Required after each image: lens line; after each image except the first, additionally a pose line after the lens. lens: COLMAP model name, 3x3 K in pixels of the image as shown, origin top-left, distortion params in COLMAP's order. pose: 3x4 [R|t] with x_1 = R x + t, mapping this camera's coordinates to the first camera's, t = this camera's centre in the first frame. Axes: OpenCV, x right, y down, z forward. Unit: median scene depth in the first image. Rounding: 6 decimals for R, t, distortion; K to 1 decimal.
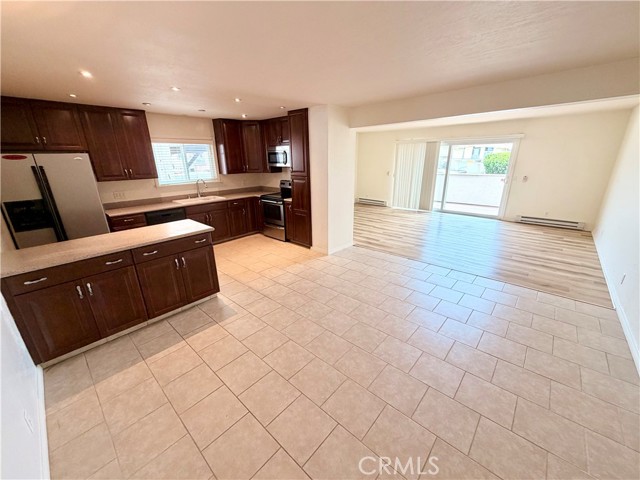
lens RADIAL K [[256.1, 0, 322.3], [0, 256.1, 241.7], [0, 0, 1]] dist [-0.010127, -0.000141]
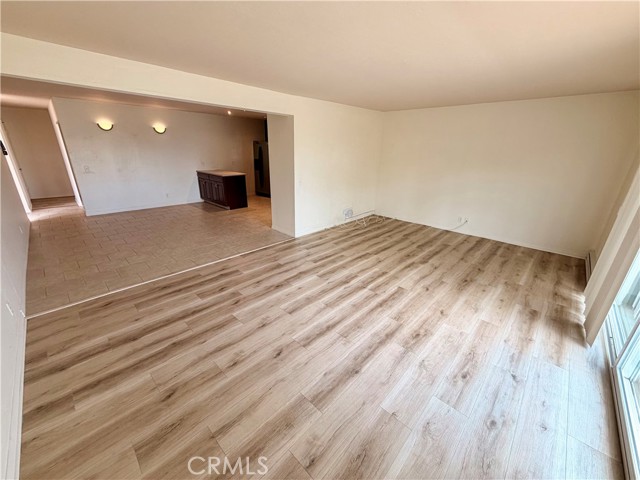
lens RADIAL K [[256.1, 0, 320.2], [0, 256.1, 241.1], [0, 0, 1]] dist [-0.010127, -0.000141]
pose [[-0.023034, 0.358444, -0.933267, 0.646566], [-0.340177, 0.875001, 0.344461, -0.214529], [0.940079, 0.325410, 0.101780, 0.622449]]
